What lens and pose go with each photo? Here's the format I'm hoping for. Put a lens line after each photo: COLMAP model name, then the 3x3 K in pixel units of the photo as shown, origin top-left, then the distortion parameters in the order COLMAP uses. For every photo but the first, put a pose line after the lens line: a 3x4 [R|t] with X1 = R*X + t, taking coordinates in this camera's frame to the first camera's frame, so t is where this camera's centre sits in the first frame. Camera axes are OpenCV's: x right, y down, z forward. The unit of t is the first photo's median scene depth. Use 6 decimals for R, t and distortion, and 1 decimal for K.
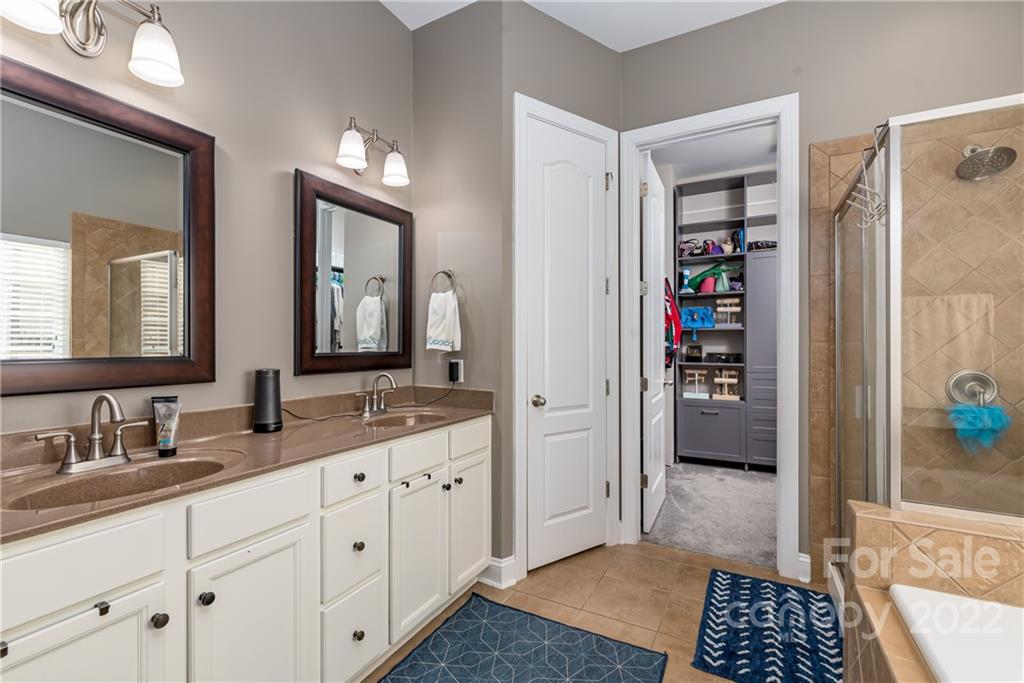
lens RADIAL K [[449.1, 0, 521.4], [0, 449.1, 343.3], [0, 0, 1]] dist [-0.008774, 0.000075]
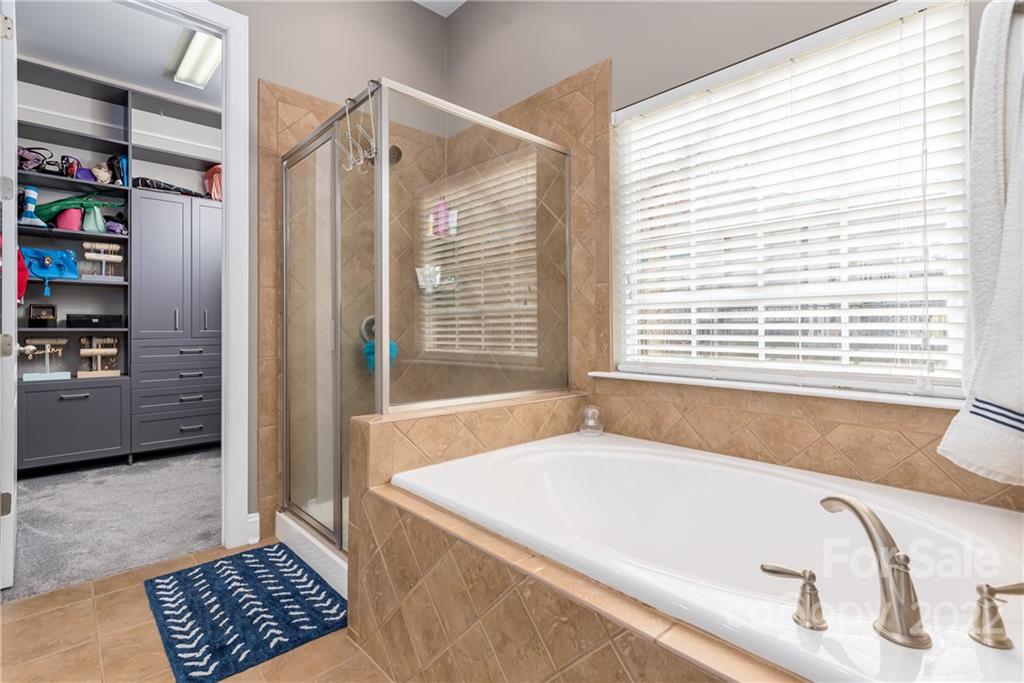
lens RADIAL K [[476.1, 0, 508.6], [0, 476.1, 328.5], [0, 0, 1]] dist [-0.002977, -0.001638]
pose [[0.321794, 0.000019, 0.946810, -0.134041], [0.003664, 0.999992, -0.001265, 0.085271], [-0.946803, 0.003876, 0.321792, 0.167003]]
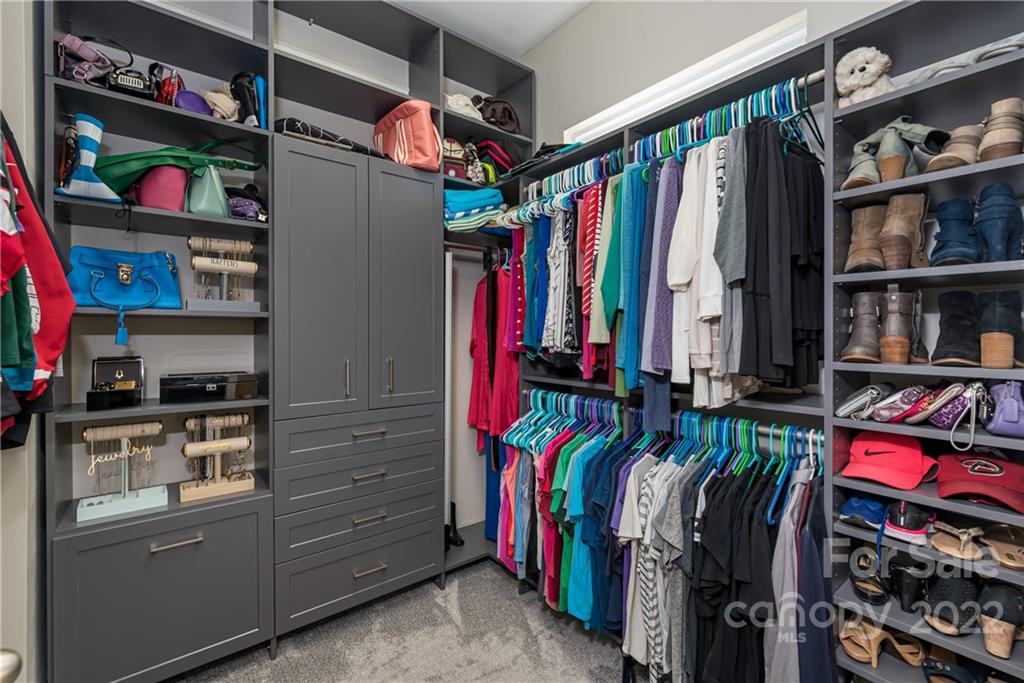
lens RADIAL K [[449.1, 0, 510.8], [0, 449.1, 342.0], [0, 0, 1]] dist [-0.008774, 0.000075]
pose [[0.411212, -0.003521, 0.911533, 0.363938], [0.006221, 0.999980, 0.001057, -0.011769], [-0.911519, 0.005236, 0.411226, 1.071396]]
